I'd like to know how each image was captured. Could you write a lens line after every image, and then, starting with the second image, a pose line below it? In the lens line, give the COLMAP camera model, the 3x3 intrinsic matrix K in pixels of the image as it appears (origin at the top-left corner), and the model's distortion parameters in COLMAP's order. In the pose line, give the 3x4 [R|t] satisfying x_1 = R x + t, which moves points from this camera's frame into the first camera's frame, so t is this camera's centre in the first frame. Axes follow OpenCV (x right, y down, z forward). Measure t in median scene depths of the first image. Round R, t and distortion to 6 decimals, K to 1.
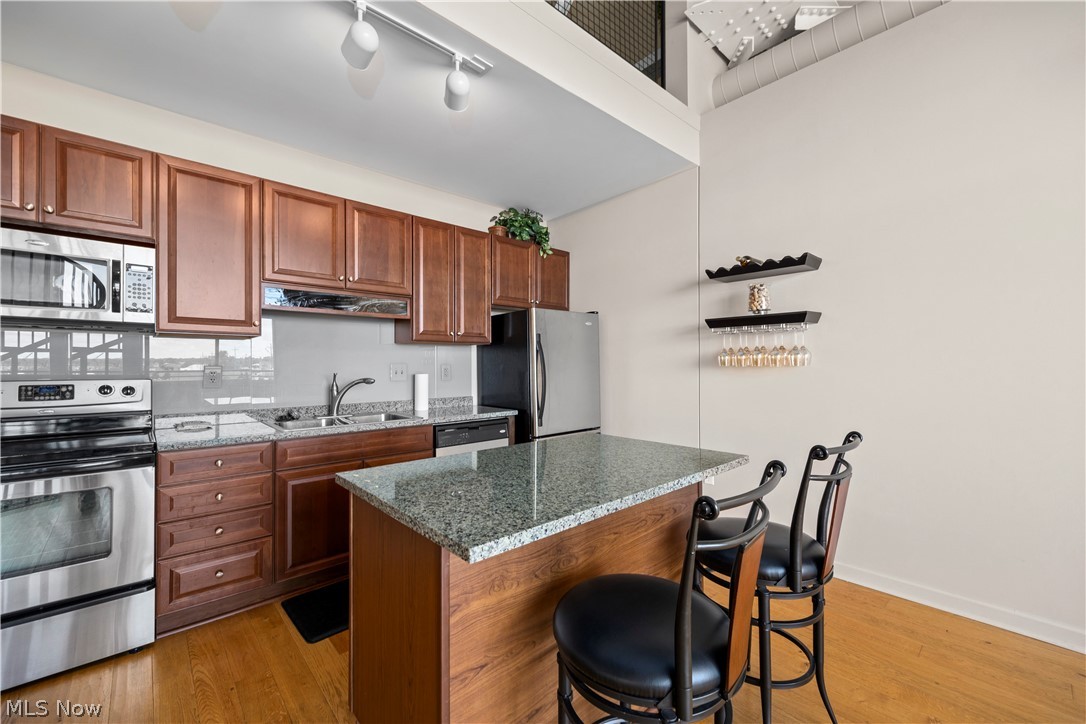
lens RADIAL K [[429.1, 0, 545.7], [0, 429.1, 364.9], [0, 0, 1]] dist [-0.000667, -0.000007]
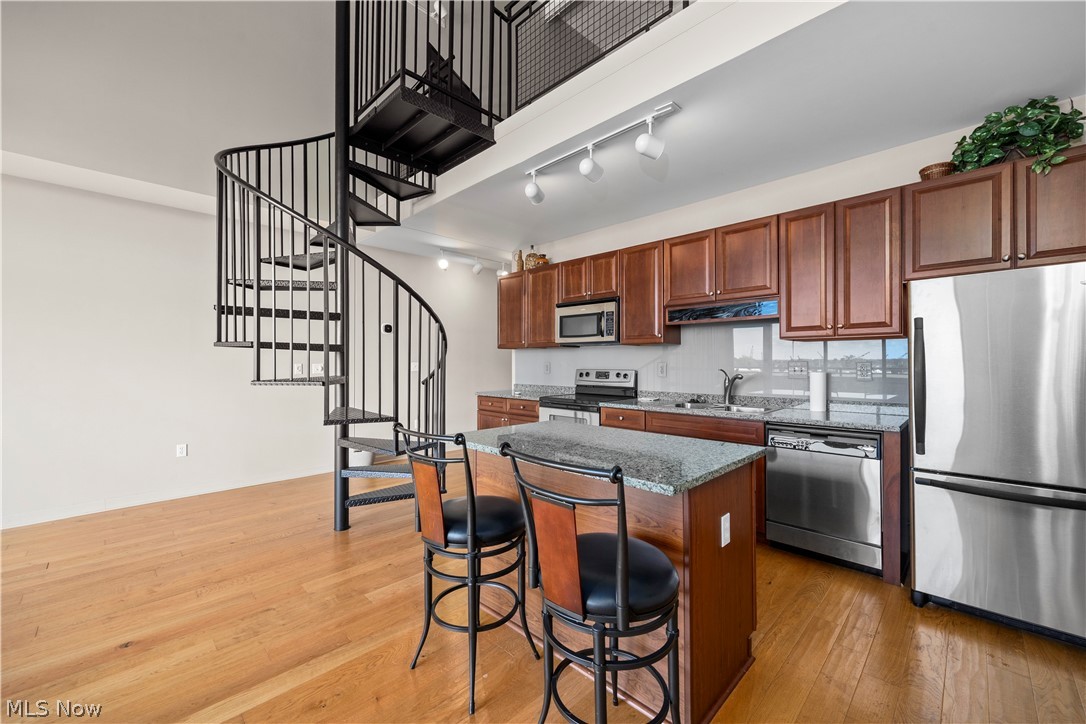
lens RADIAL K [[429.1, 0, 545.7], [0, 429.1, 364.9], [0, 0, 1]] dist [-0.000667, -0.000007]
pose [[0.058765, 0.003547, -0.998266, 0.693118], [-0.004539, 0.999984, 0.003286, 0.005179], [0.998262, 0.004338, 0.058780, 0.411081]]
